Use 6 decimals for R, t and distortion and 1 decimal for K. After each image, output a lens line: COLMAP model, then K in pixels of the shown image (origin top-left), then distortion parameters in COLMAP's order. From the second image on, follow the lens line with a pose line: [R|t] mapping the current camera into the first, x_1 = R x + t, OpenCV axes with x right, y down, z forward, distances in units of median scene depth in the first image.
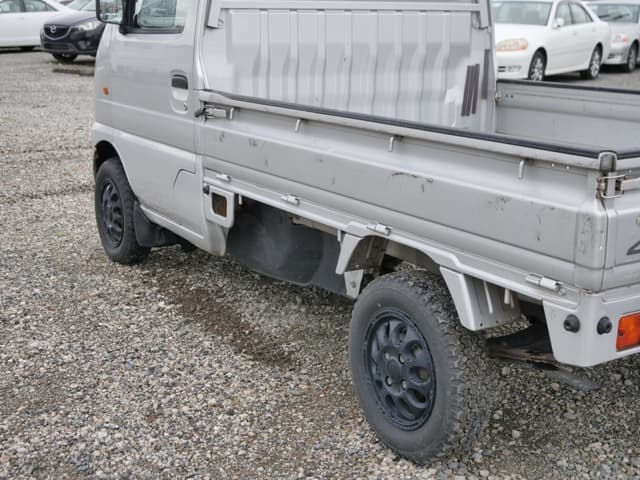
lens RADIAL K [[920.0, 0, 320.0], [0, 920.0, 240.0], [0, 0, 1]] dist [-0.007712, 0.074210]
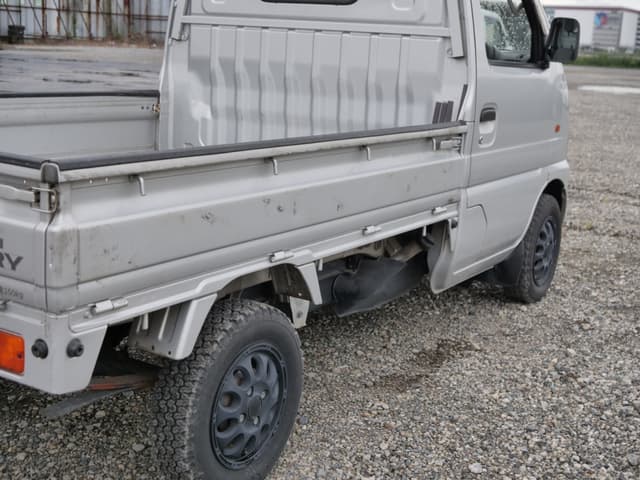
lens RADIAL K [[920.0, 0, 320.0], [0, 920.0, 240.0], [0, 0, 1]] dist [-0.007712, 0.074210]
pose [[0.455166, 0.207553, -0.865878, 1.026957], [-0.262442, 0.960525, 0.092282, -0.142656], [0.850851, 0.185239, 0.491669, 0.631168]]
